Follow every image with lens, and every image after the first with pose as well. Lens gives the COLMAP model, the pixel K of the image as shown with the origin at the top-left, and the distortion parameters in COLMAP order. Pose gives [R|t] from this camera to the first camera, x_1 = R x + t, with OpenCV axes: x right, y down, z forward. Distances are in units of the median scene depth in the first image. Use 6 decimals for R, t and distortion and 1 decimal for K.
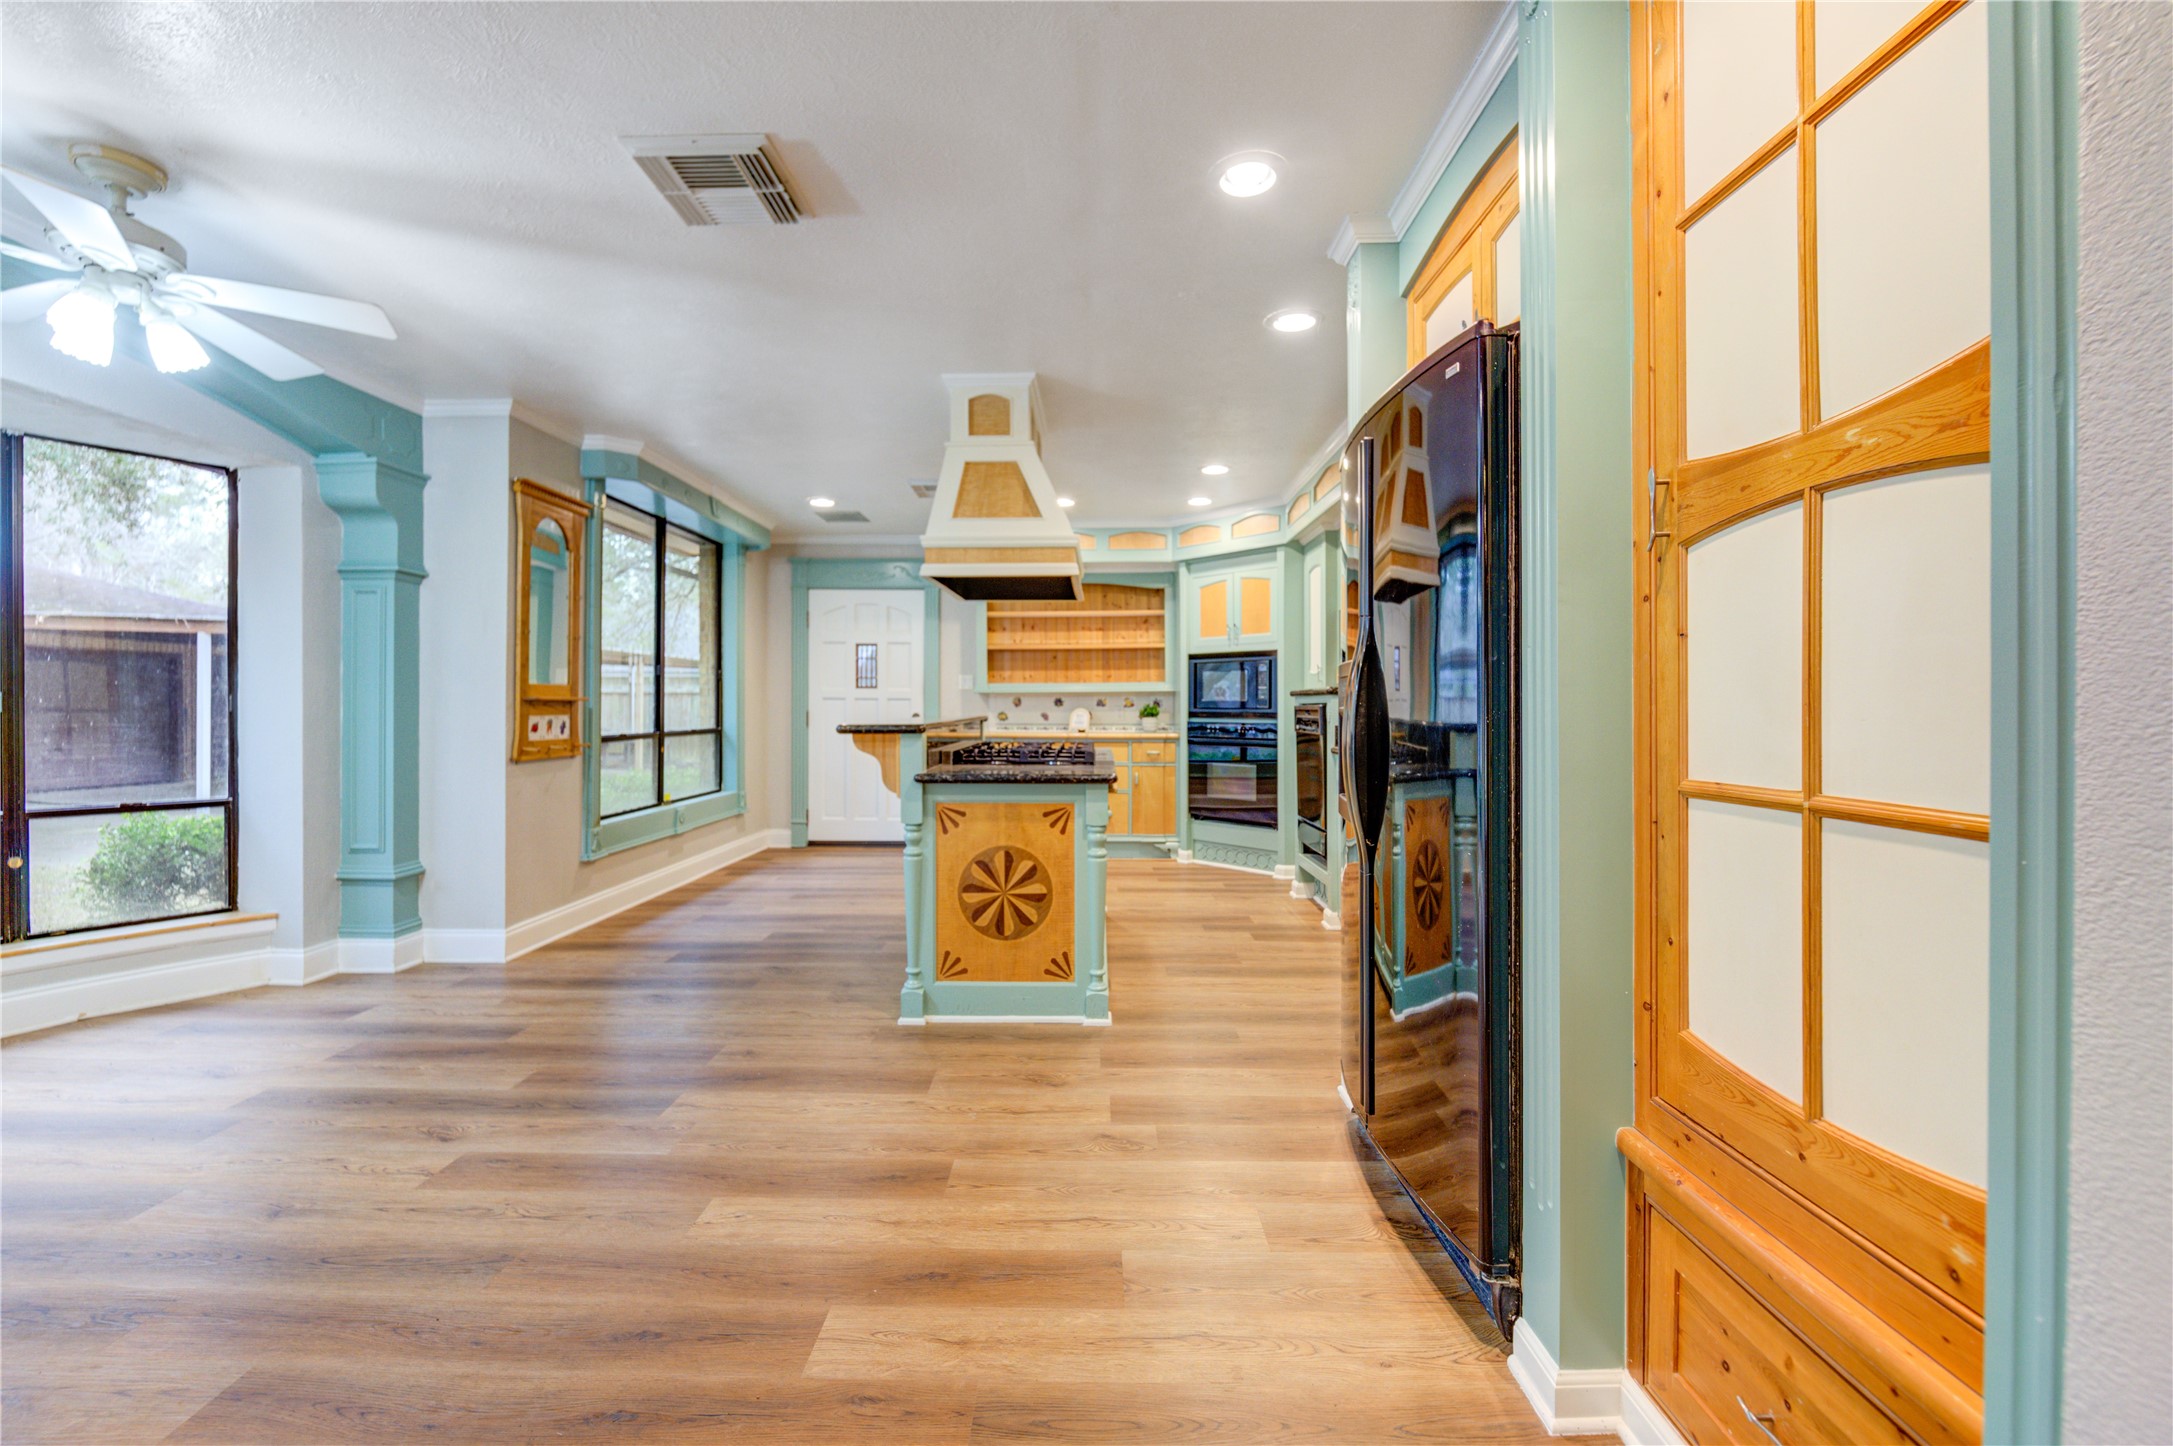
lens RADIAL K [[919.1, 0, 1077.6], [0, 919.1, 710.4], [0, 0, 1]] dist [0.000745, -0.001035]
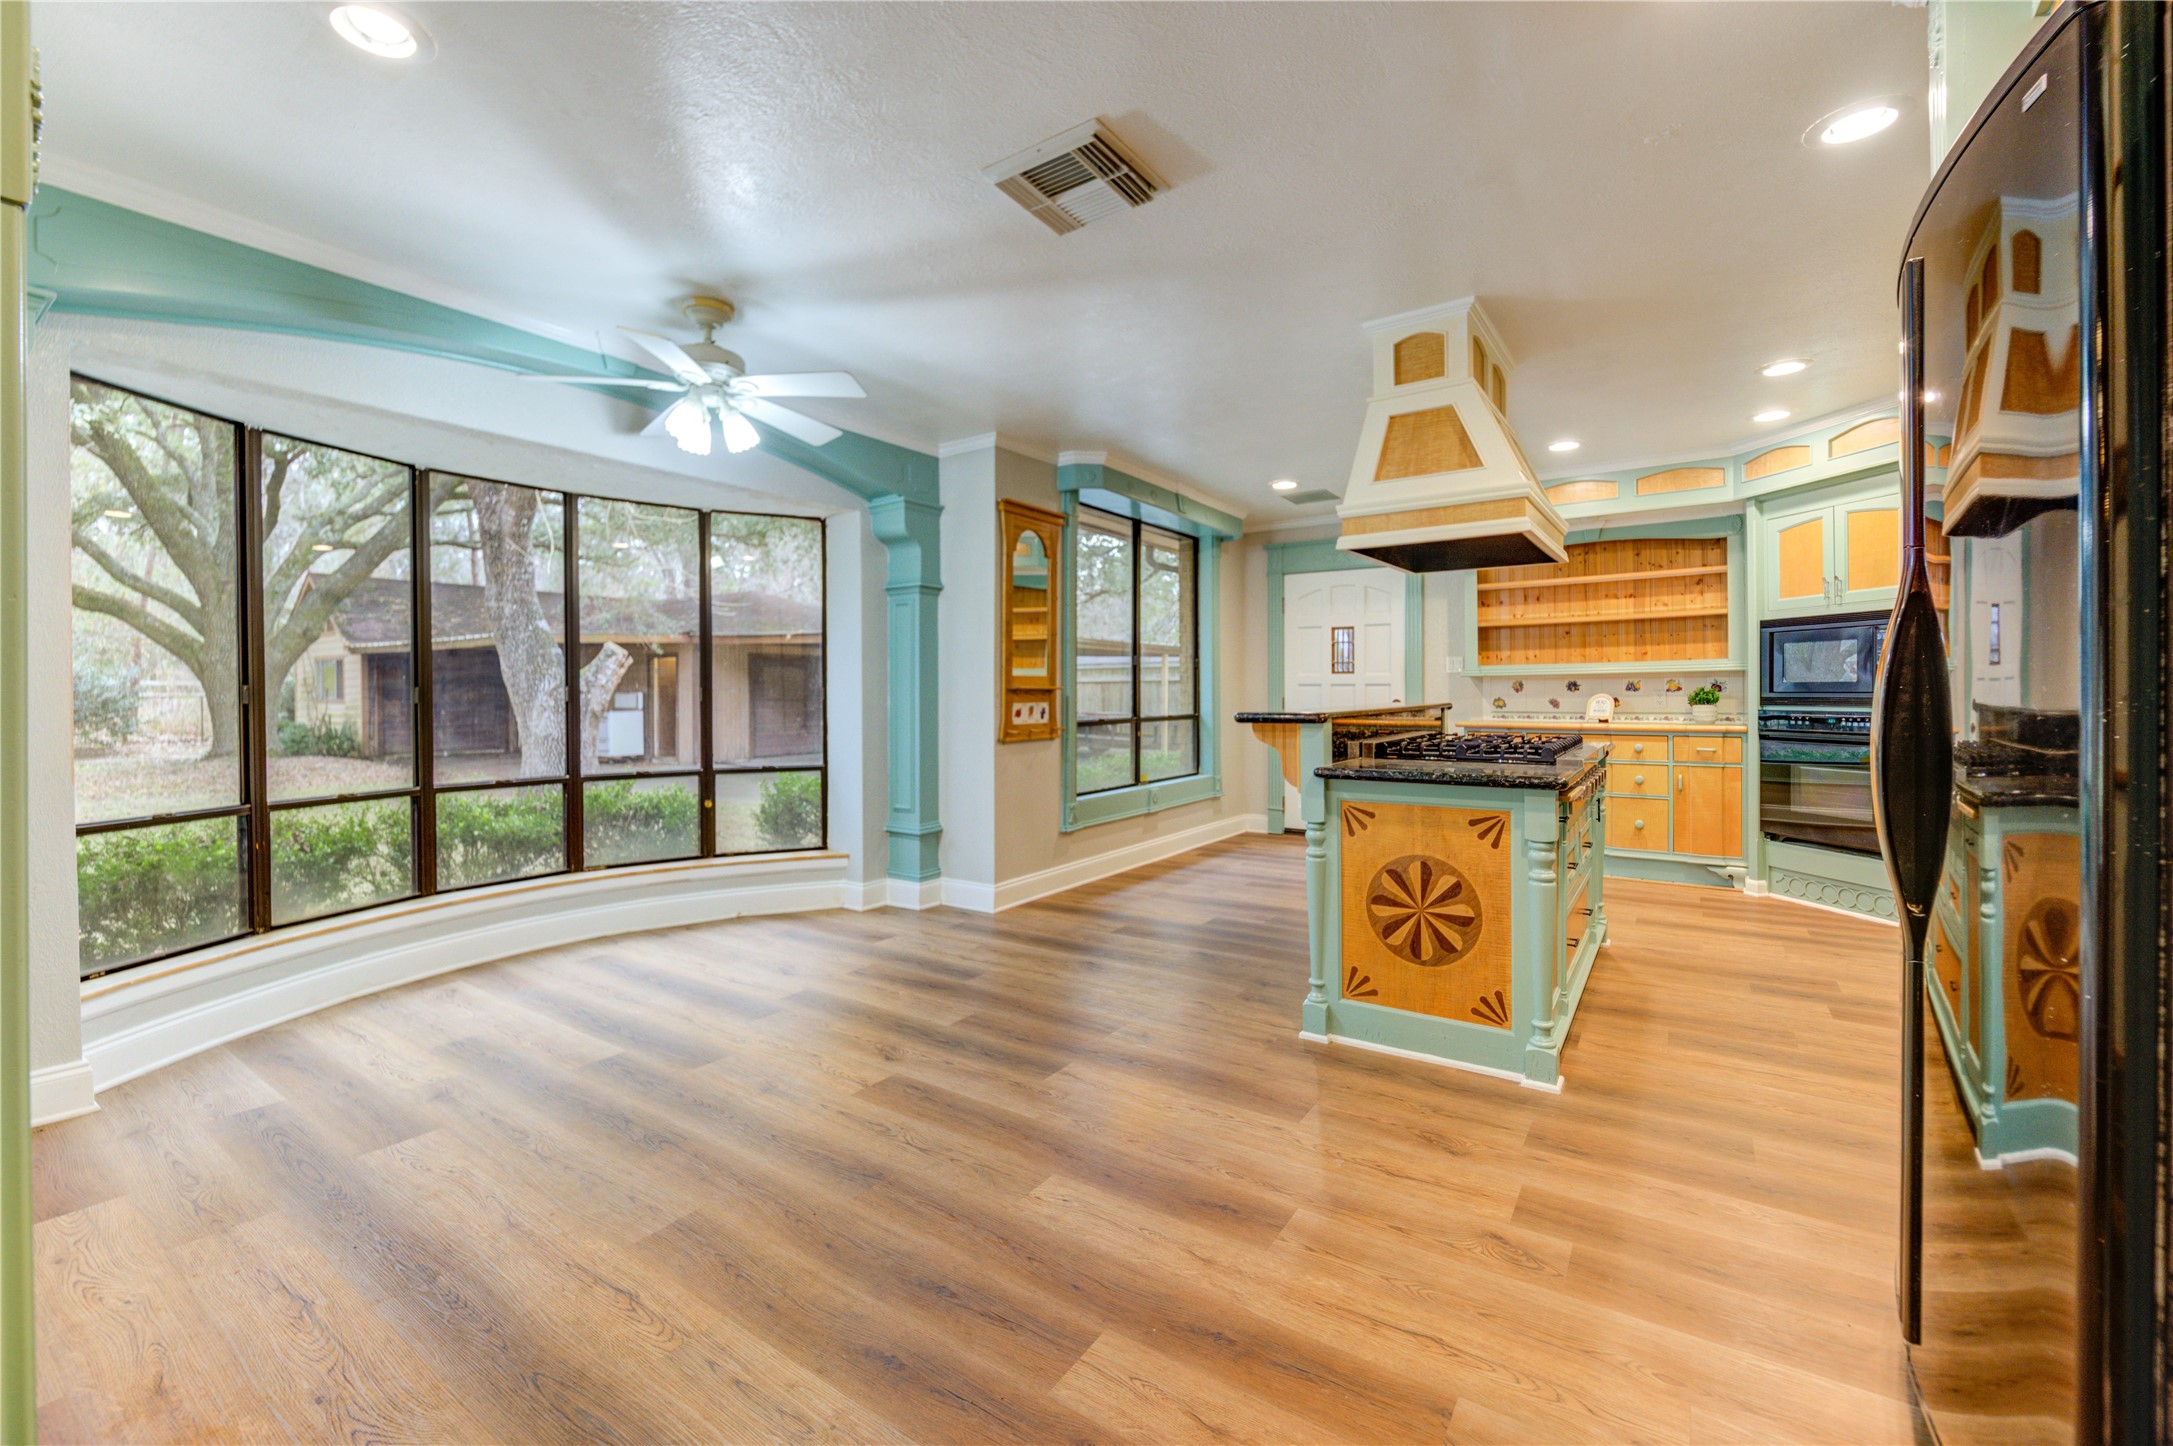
lens RADIAL K [[909.2, 0, 1053.2], [0, 909.2, 701.3], [0, 0, 1]] dist [-0.001707, -0.000920]
pose [[0.827722, -0.000642, -0.561138, 0.098333], [0.004077, 0.999980, 0.004870, -0.001984], [0.561123, -0.006319, 0.827708, 0.091591]]
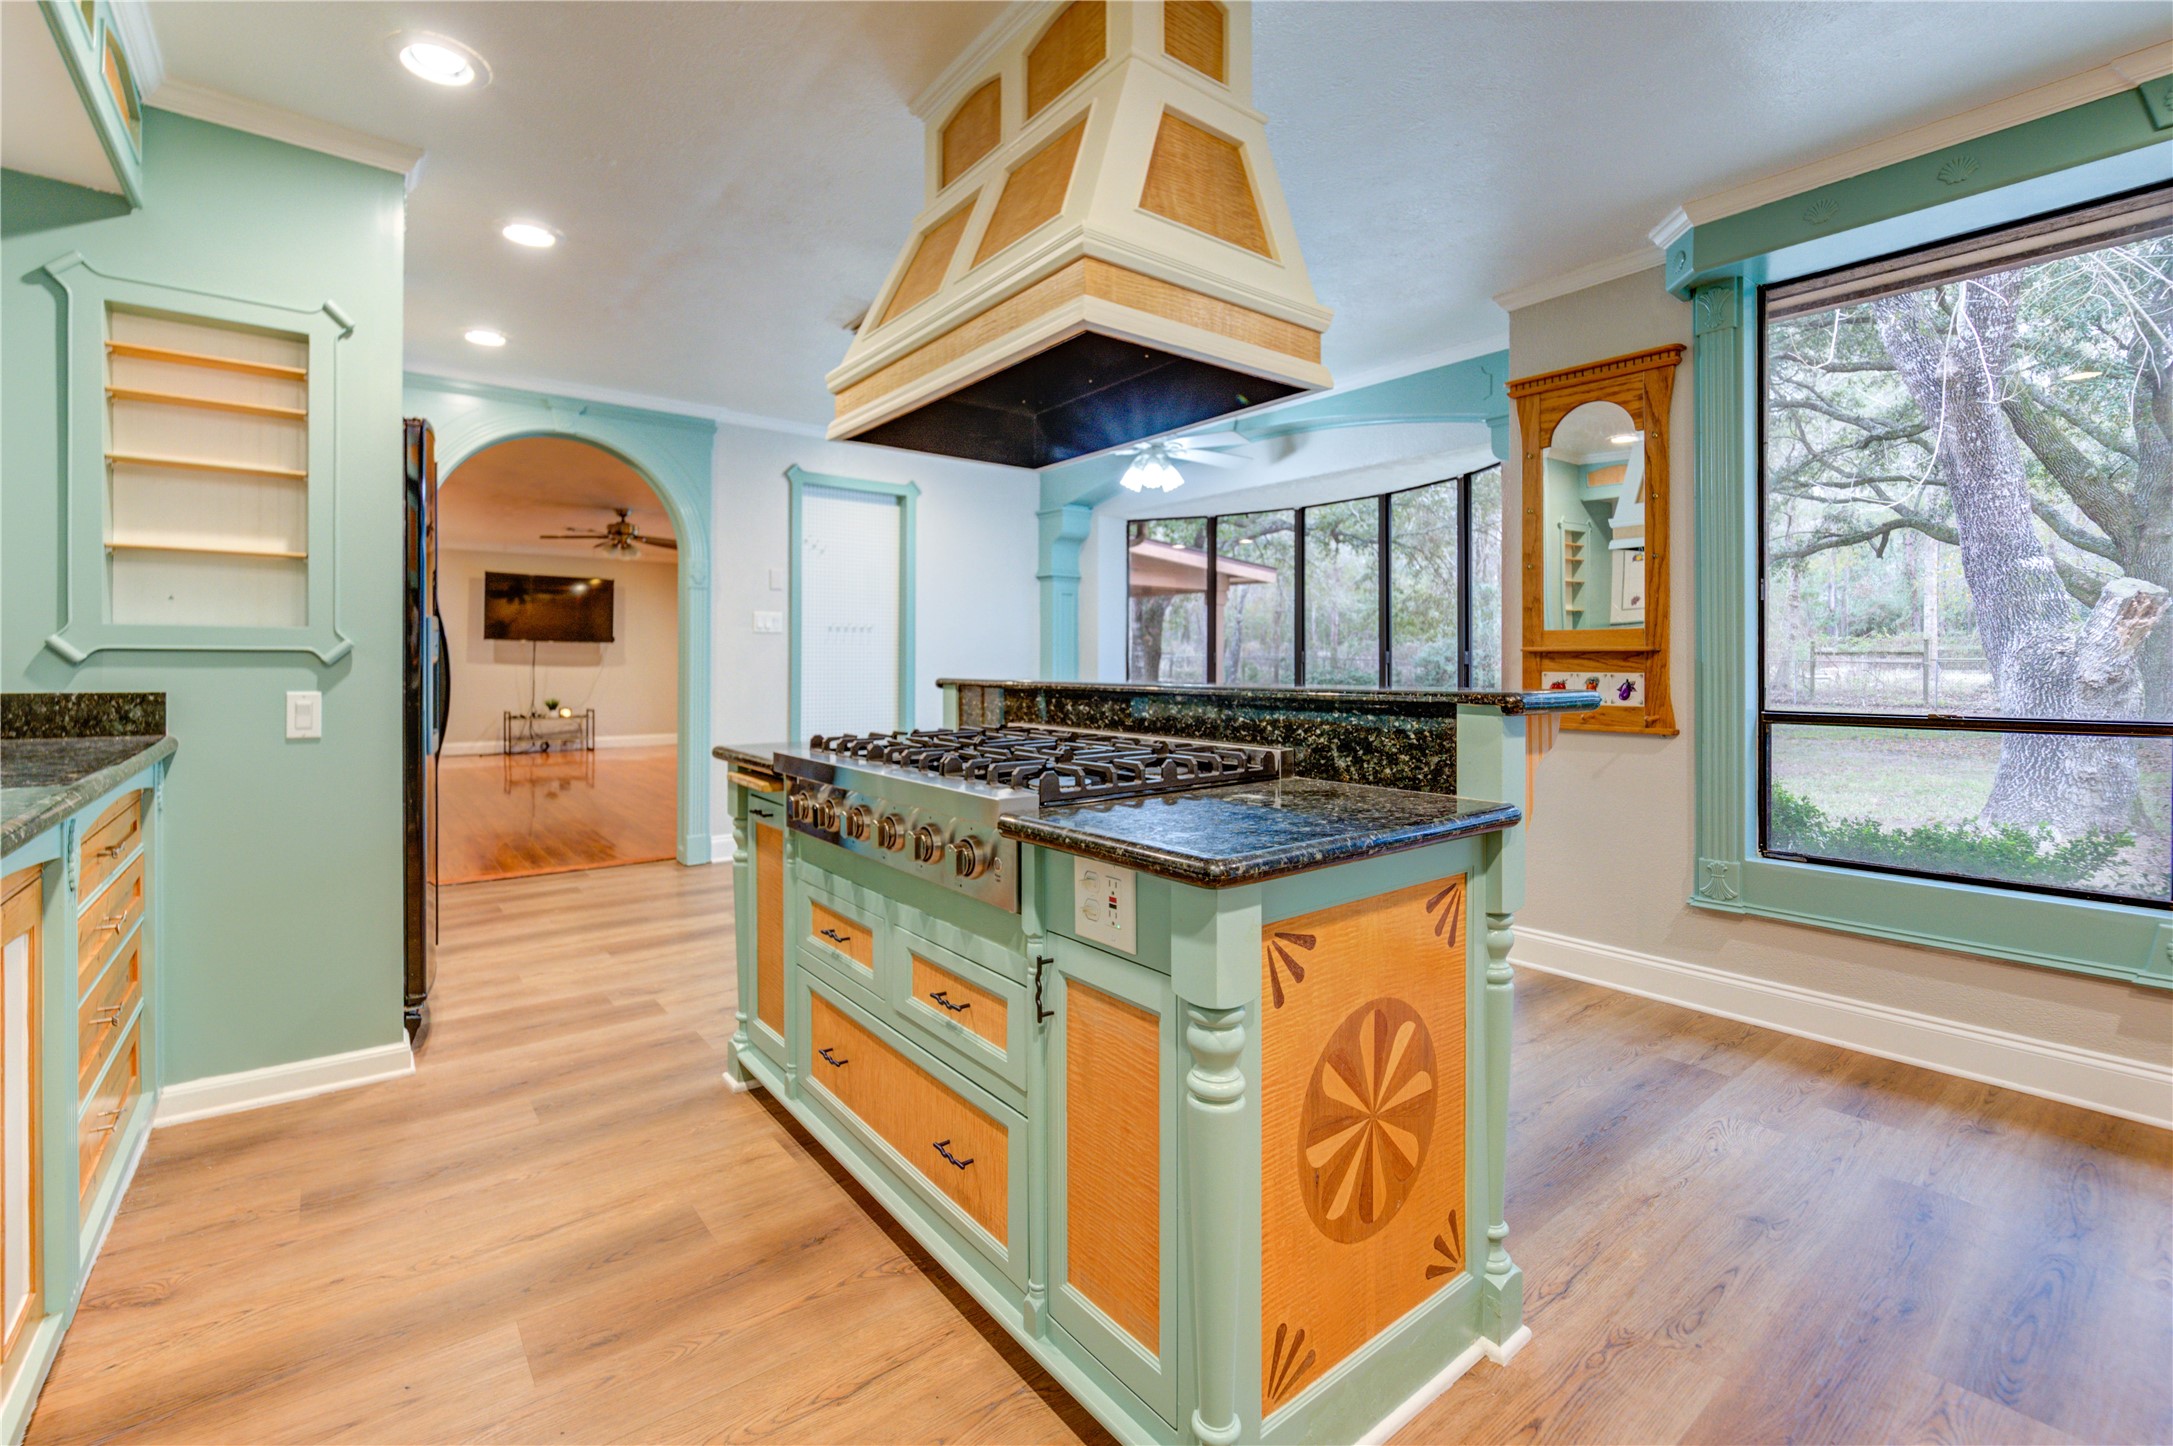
lens RADIAL K [[919.1, 0, 1077.6], [0, 919.1, 710.4], [0, 0, 1]] dist [0.000745, -0.001035]
pose [[-0.772479, 0.034831, -0.634084, 0.243511], [0.001922, 0.998618, 0.052514, -0.004128], [0.635037, 0.039347, -0.771479, 1.529079]]
